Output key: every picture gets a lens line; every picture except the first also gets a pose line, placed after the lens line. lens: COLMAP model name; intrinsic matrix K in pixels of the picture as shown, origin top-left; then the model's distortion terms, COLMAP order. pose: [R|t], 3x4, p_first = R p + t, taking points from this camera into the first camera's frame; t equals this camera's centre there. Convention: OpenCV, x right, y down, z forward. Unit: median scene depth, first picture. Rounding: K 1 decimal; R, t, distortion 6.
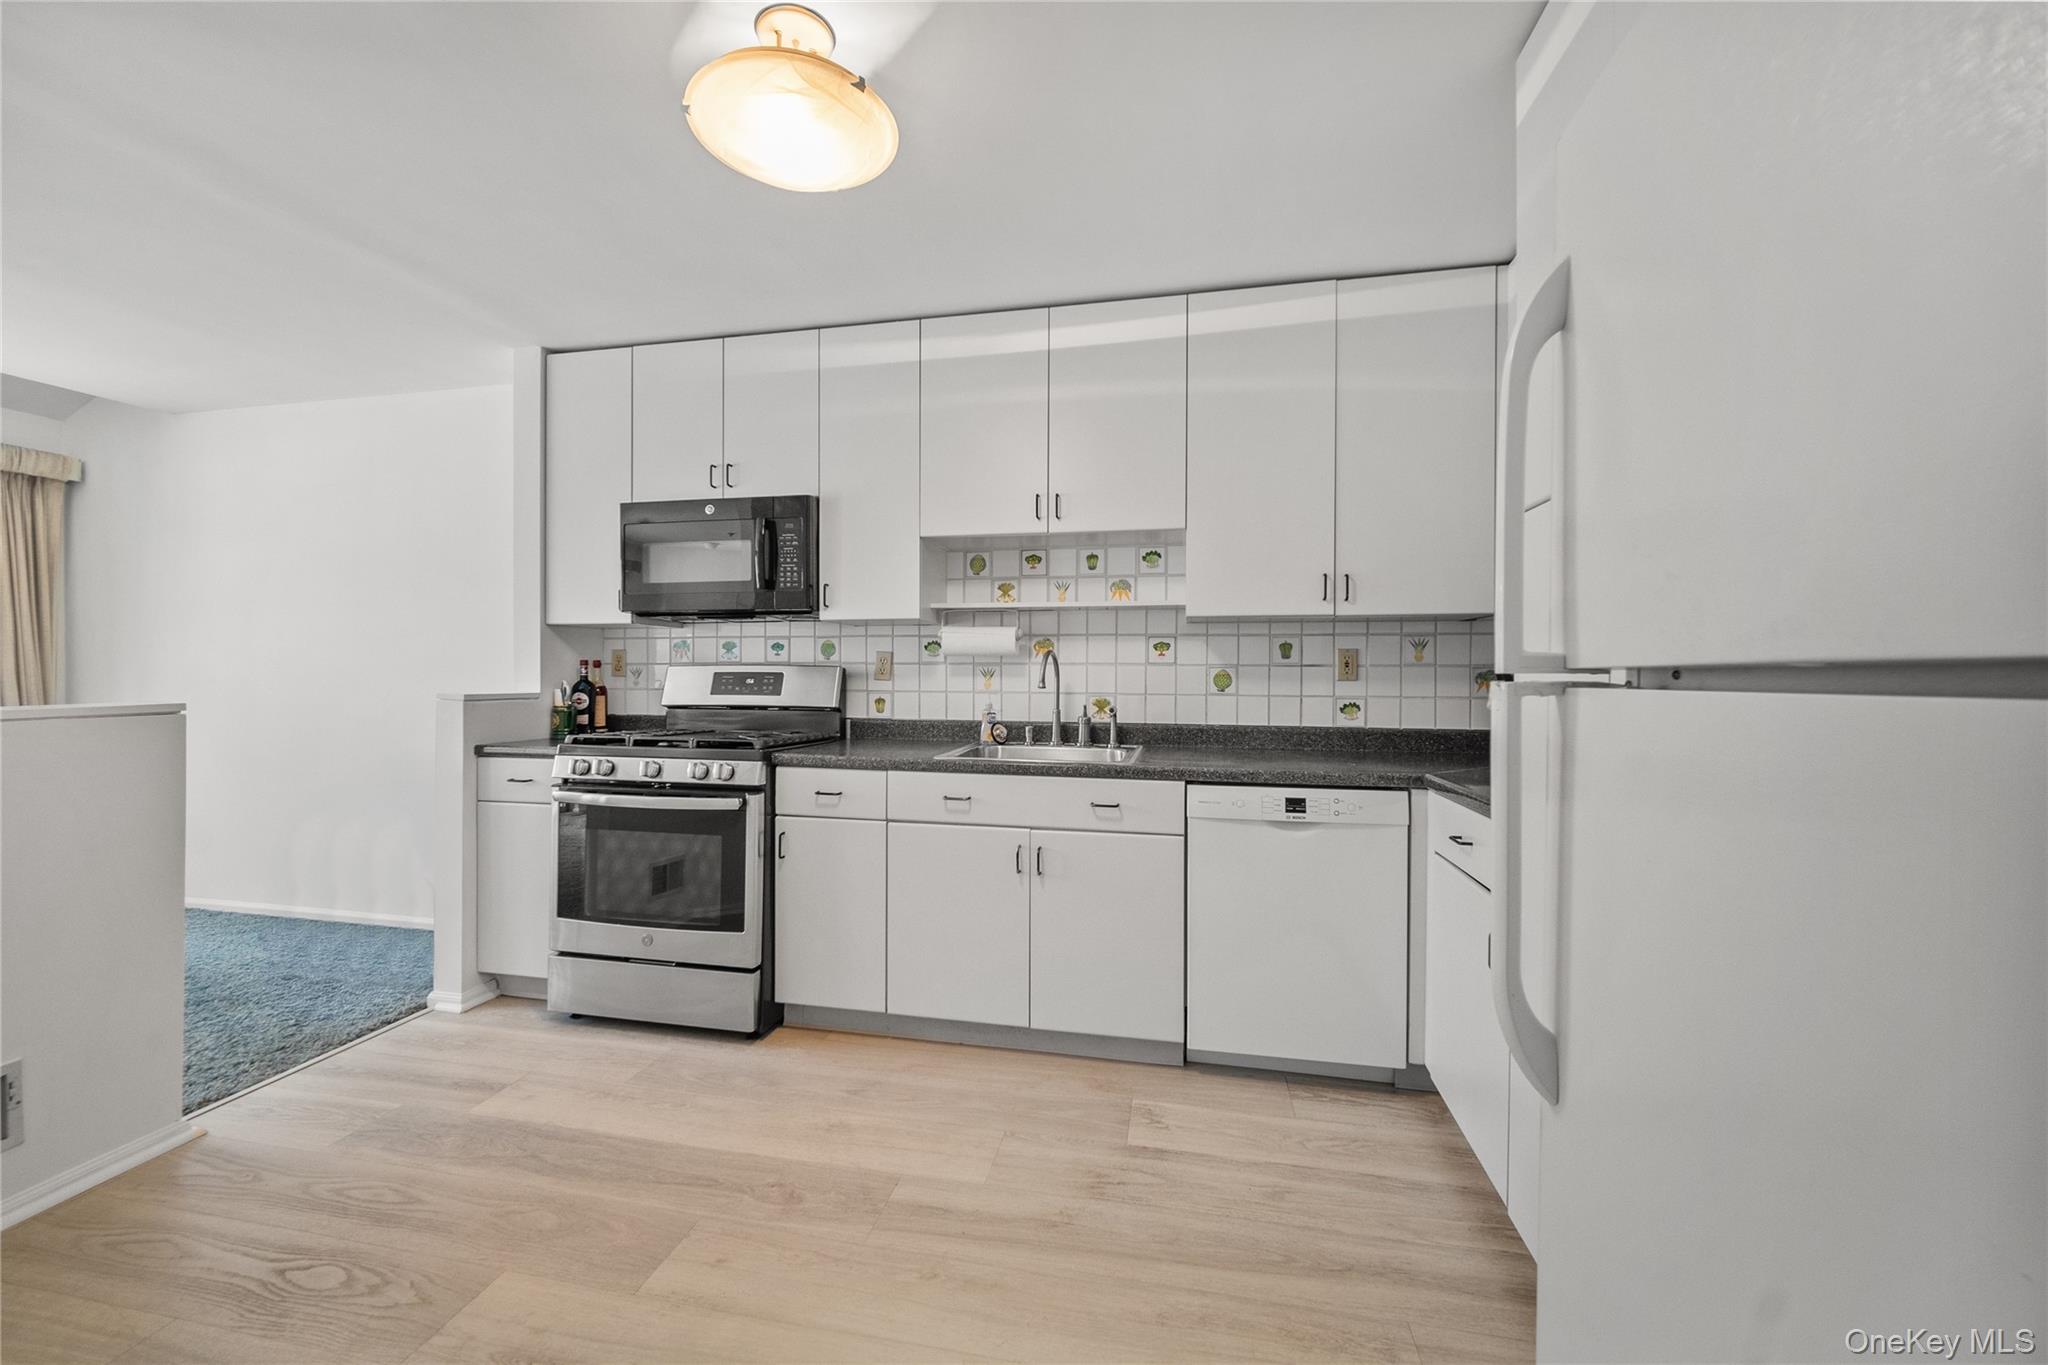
lens RADIAL K [[819.7, 0, 1015.1], [0, 819.7, 678.4], [0, 0, 1]] dist [-0.005431, 0.001045]
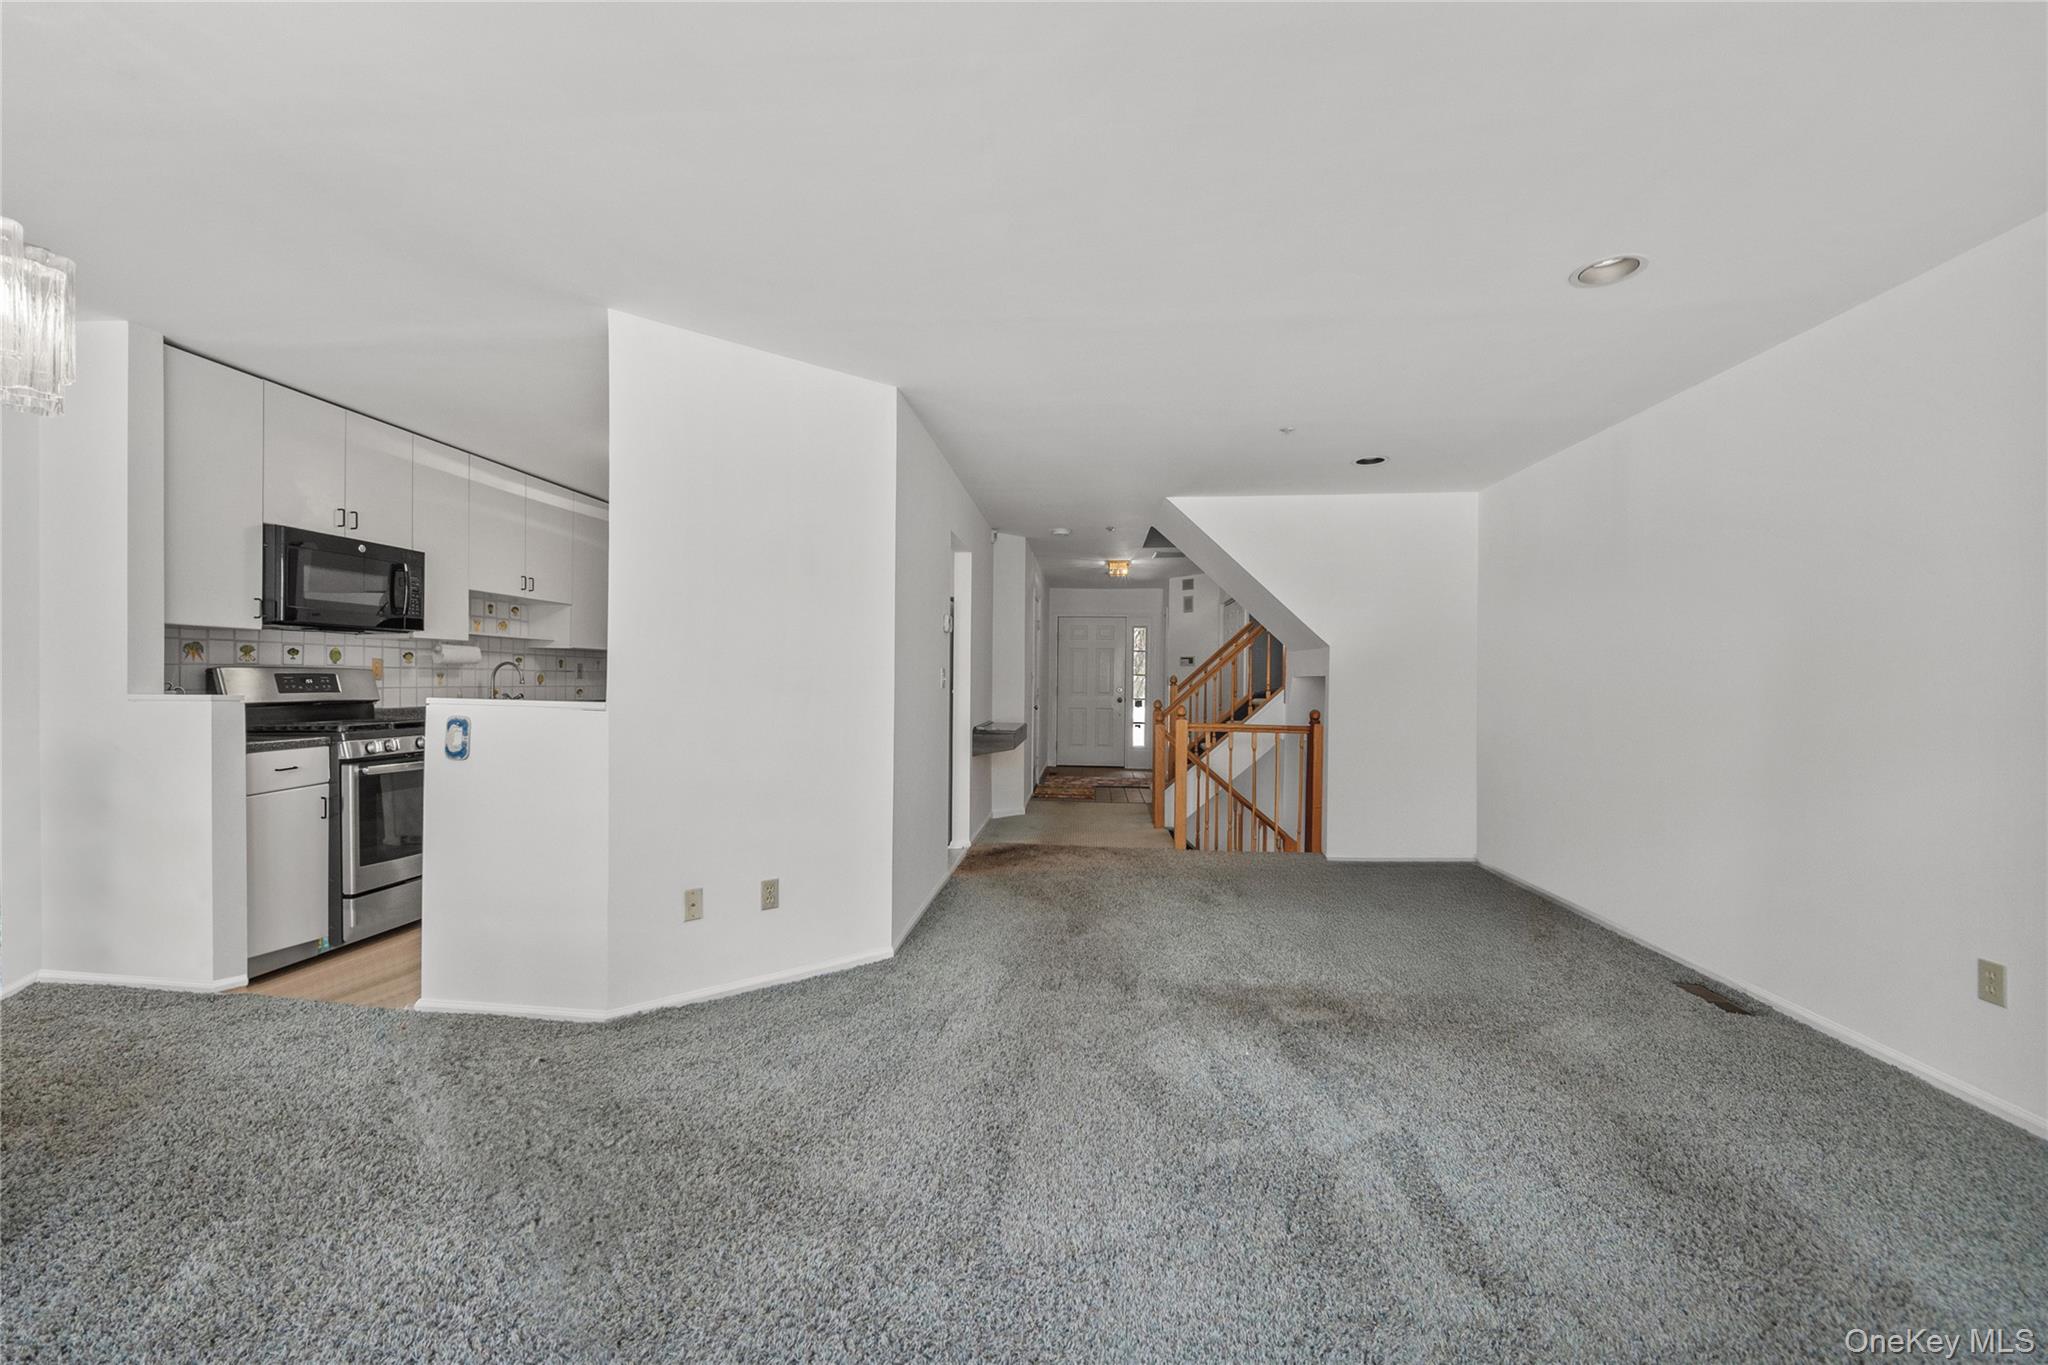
lens RADIAL K [[819.7, 0, 1020.7], [0, 819.7, 682.8], [0, 0, 1]] dist [-0.005431, 0.001045]
pose [[-0.131991, -0.010384, 0.991197, -1.782441], [-0.000104, 0.999945, 0.010462, -0.007041], [-0.991251, 0.001278, -0.131985, 0.134922]]
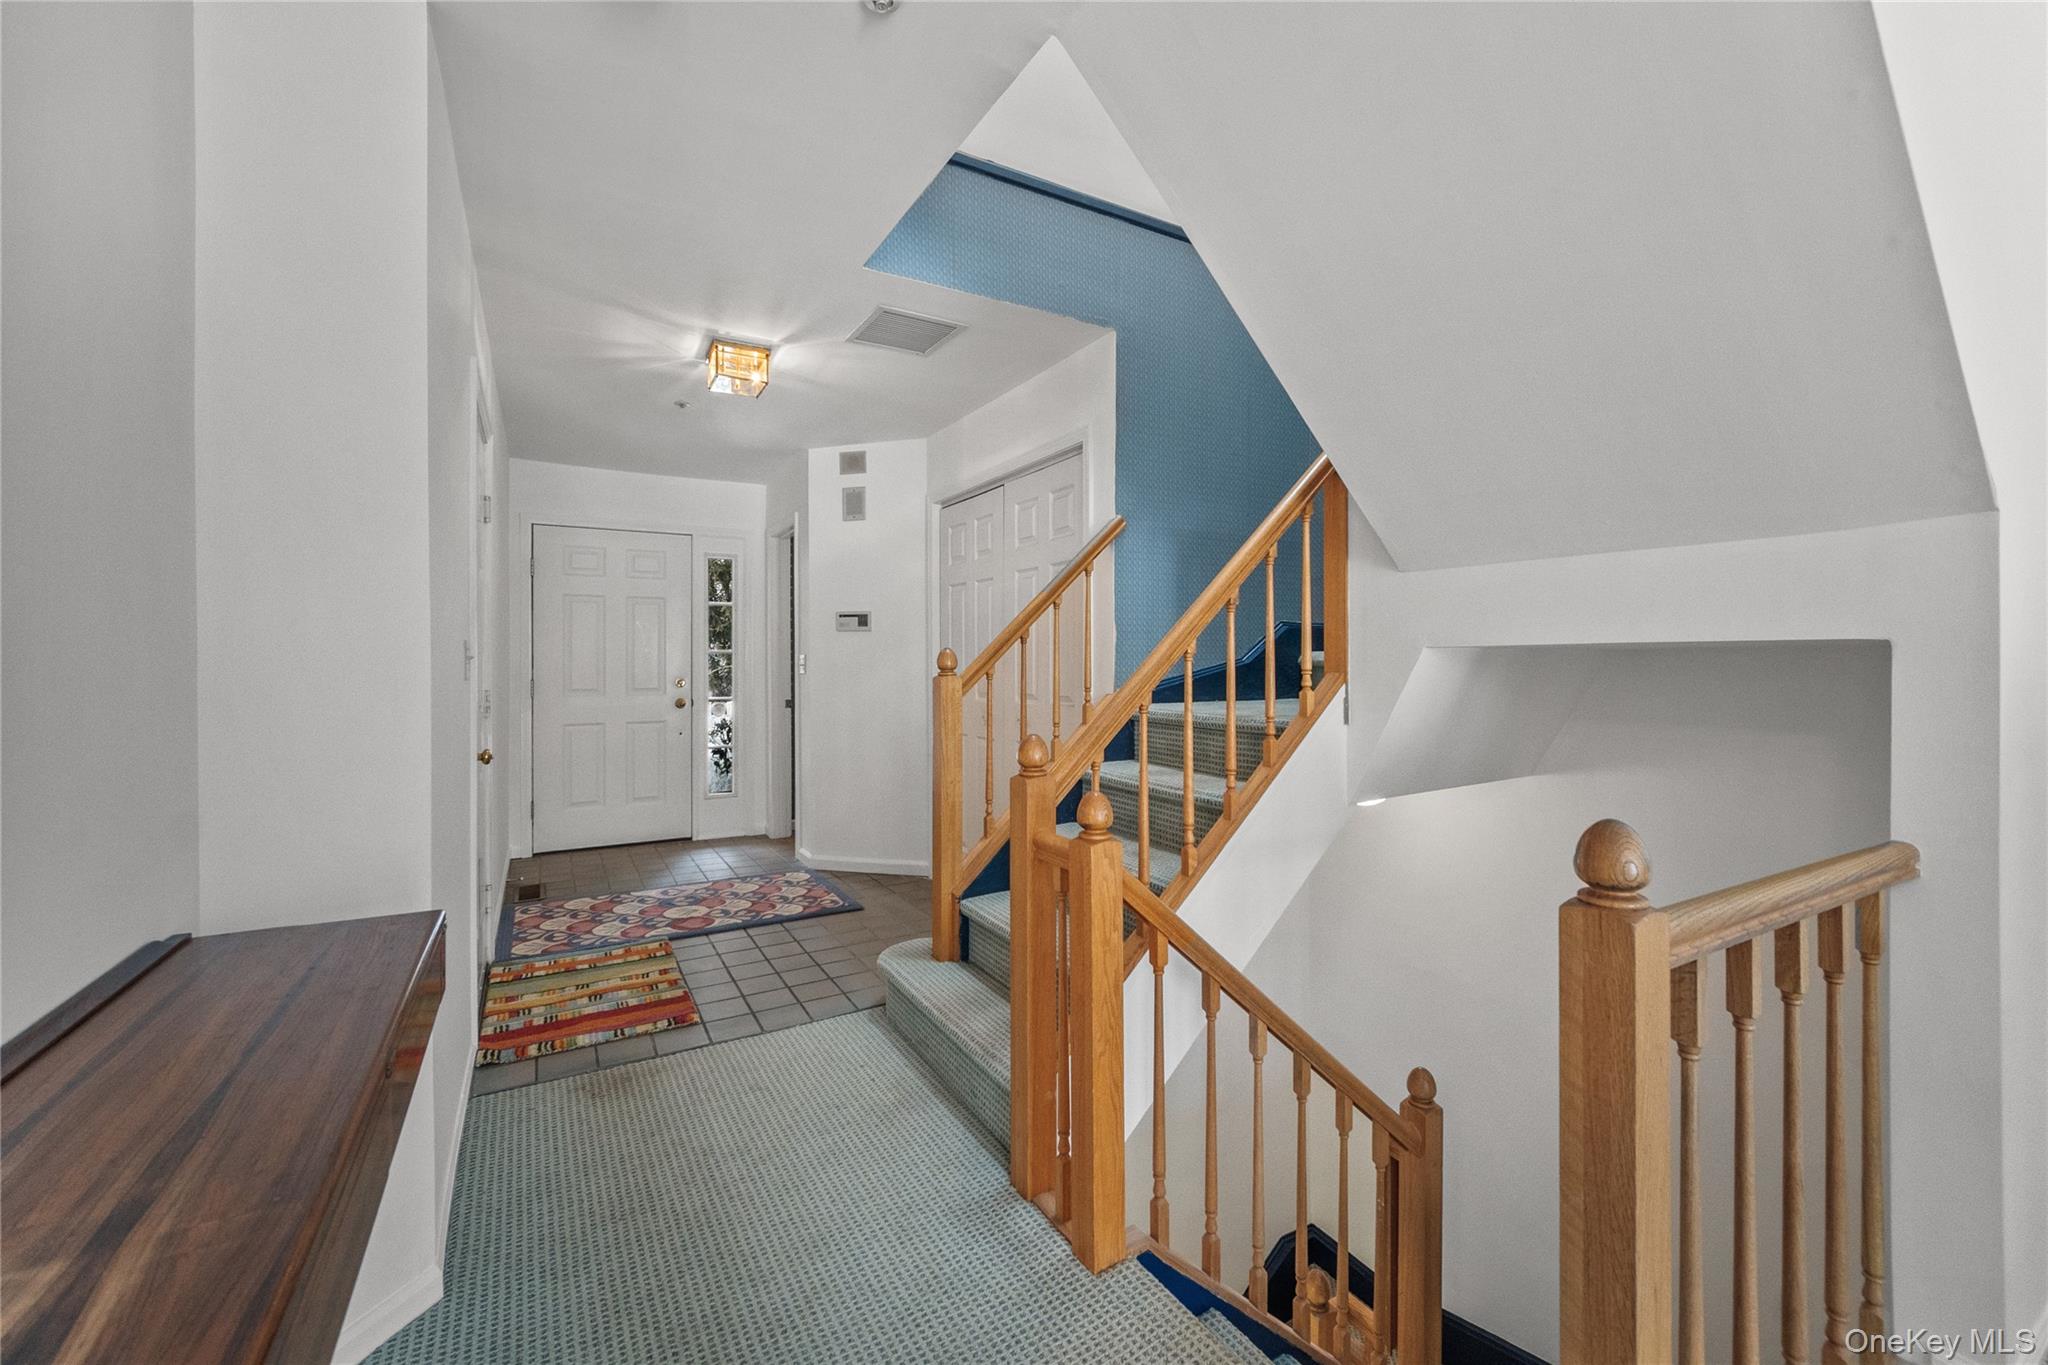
lens RADIAL K [[819.7, 0, 1014.5], [0, 819.7, 678.9], [0, 0, 1]] dist [-0.005431, 0.001045]
pose [[-0.678254, -0.007807, 0.734786, -1.096997], [0.001832, 0.999922, 0.012316, 0.008337], [-0.734825, 0.009699, -0.678187, 0.040386]]
